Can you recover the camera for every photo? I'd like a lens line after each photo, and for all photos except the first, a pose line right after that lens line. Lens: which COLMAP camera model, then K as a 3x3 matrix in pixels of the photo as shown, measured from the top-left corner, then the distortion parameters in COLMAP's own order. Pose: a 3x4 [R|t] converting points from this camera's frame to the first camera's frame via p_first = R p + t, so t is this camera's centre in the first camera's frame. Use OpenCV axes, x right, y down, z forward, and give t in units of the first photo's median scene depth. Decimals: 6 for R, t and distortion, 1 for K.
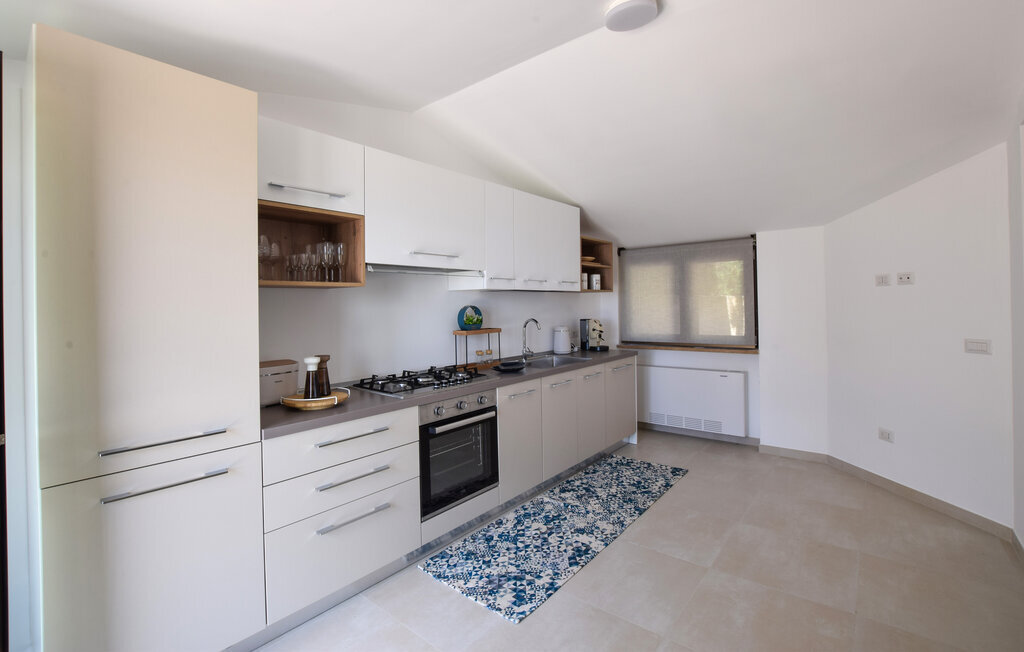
lens RADIAL K [[458.3, 0, 508.7], [0, 458.3, 299.7], [0, 0, 1]] dist [0.000332, 0.000074]
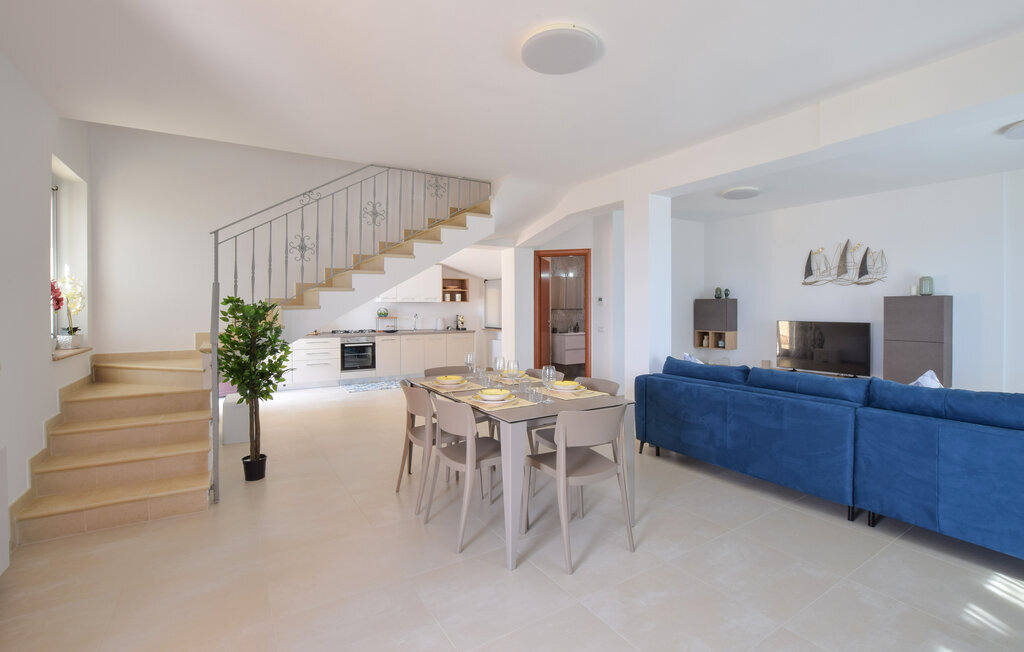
lens RADIAL K [[458.3, 0, 508.7], [0, 458.3, 299.7], [0, 0, 1]] dist [0.000332, 0.000074]
pose [[0.949165, 0.001221, -0.314776, 1.295962], [-0.005159, 0.999919, -0.011676, -0.005878], [0.314736, 0.012706, 0.949094, -1.145258]]
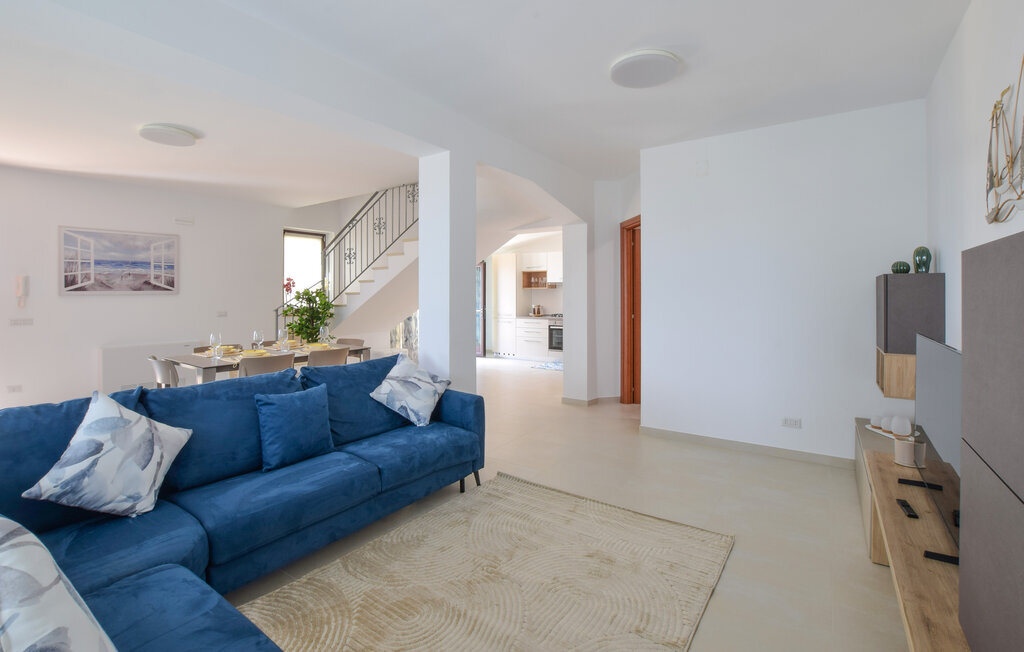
lens RADIAL K [[458.3, 0, 508.7], [0, 458.3, 299.7], [0, 0, 1]] dist [0.000332, 0.000074]
pose [[0.091759, 0.020252, -0.995575, 2.298323], [0.001577, 0.999789, 0.020483, -0.009913], [0.995780, -0.003449, 0.091708, 0.207403]]
